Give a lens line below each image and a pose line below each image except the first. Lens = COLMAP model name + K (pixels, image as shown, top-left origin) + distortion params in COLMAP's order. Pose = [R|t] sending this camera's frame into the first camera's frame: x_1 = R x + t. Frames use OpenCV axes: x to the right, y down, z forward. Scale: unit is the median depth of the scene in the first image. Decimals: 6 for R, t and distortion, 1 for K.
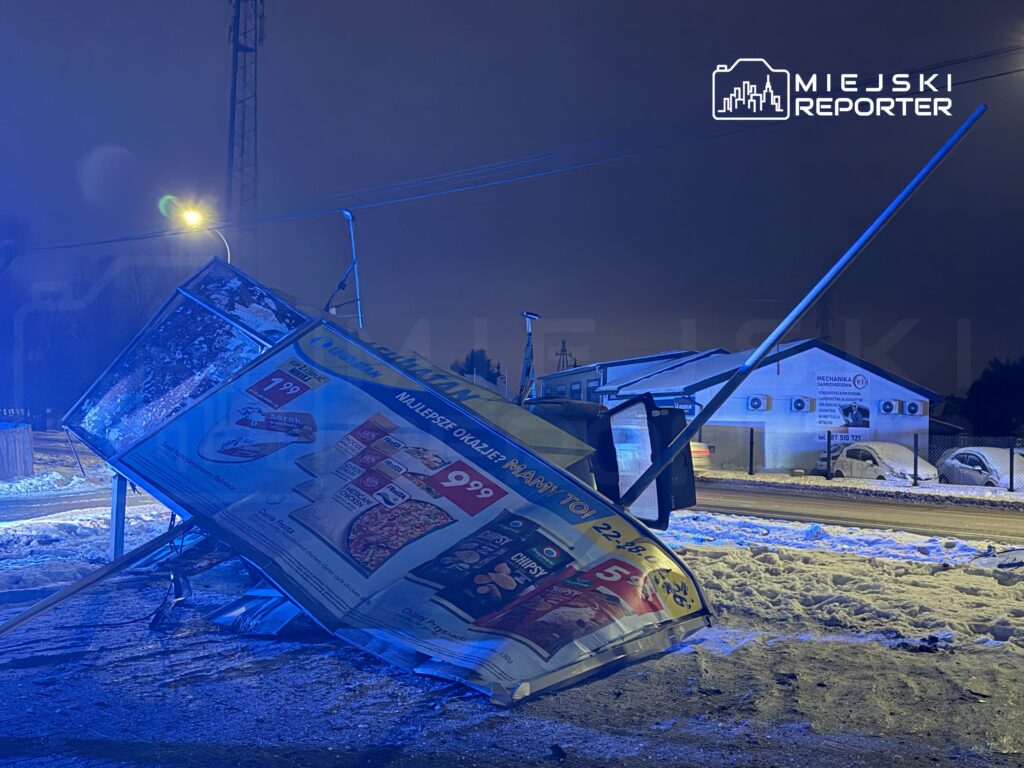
lens RADIAL K [[983.2, 0, 512.0], [0, 983.2, 384.0], [0, 0, 1]] dist [0.091422, -0.005681]
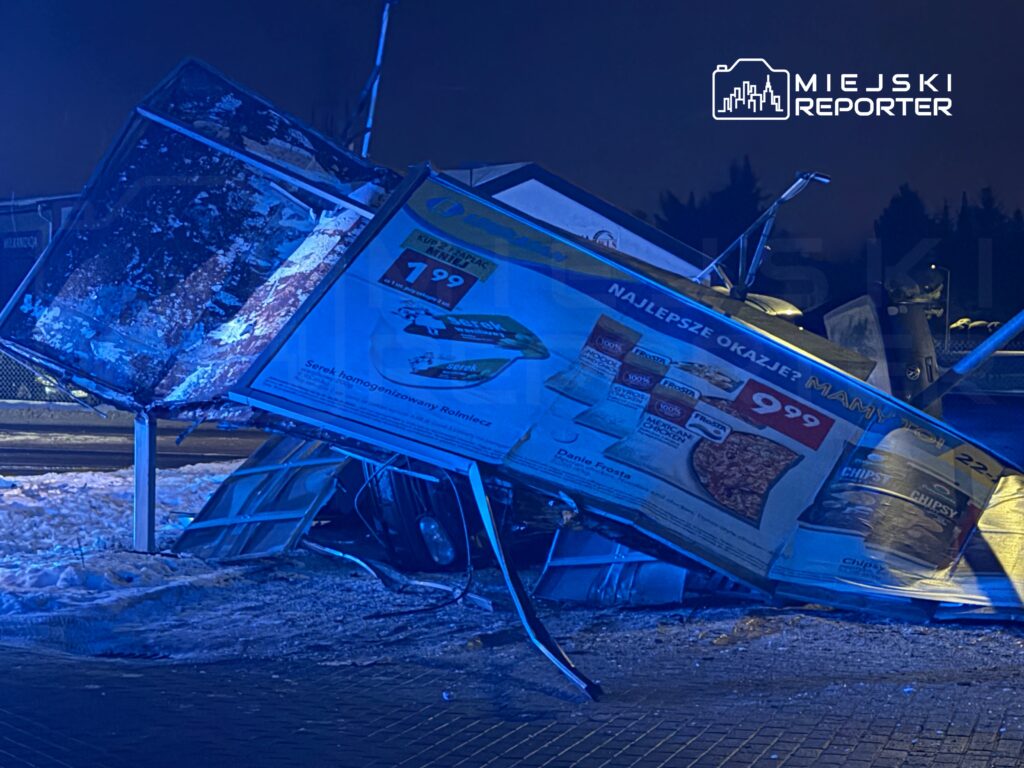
lens RADIAL K [[2272.4, 0, 512.0], [0, 2272.4, 384.0], [0, 0, 1]] dist [0.042136, 0.269173]
pose [[0.913312, -0.020999, 0.406718, -0.728544], [-0.005724, 0.997909, 0.064376, -0.021068], [-0.407219, -0.061124, 0.911283, -0.374213]]
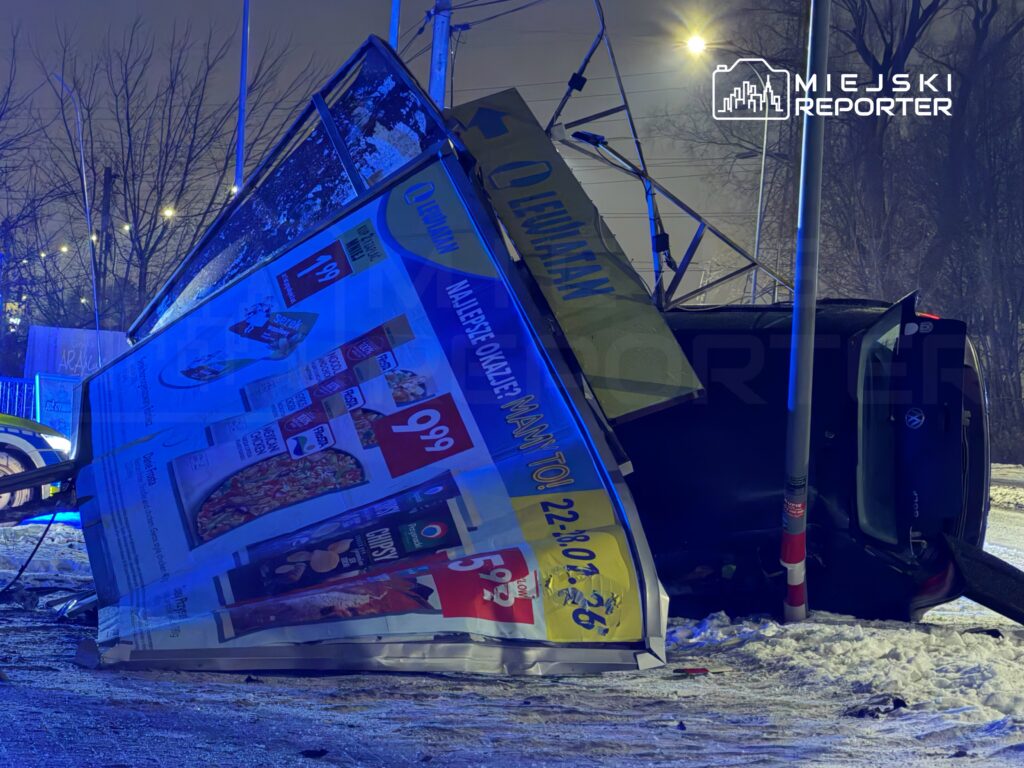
lens RADIAL K [[3624.4, 0, 512.0], [0, 3624.4, 384.0], [0, 0, 1]] dist [0.111331, 1.746805]
pose [[0.777210, 0.024160, -0.628777, 1.069299], [-0.019634, 0.999707, 0.014144, 0.033354], [0.628935, 0.001353, 0.777457, -0.517078]]
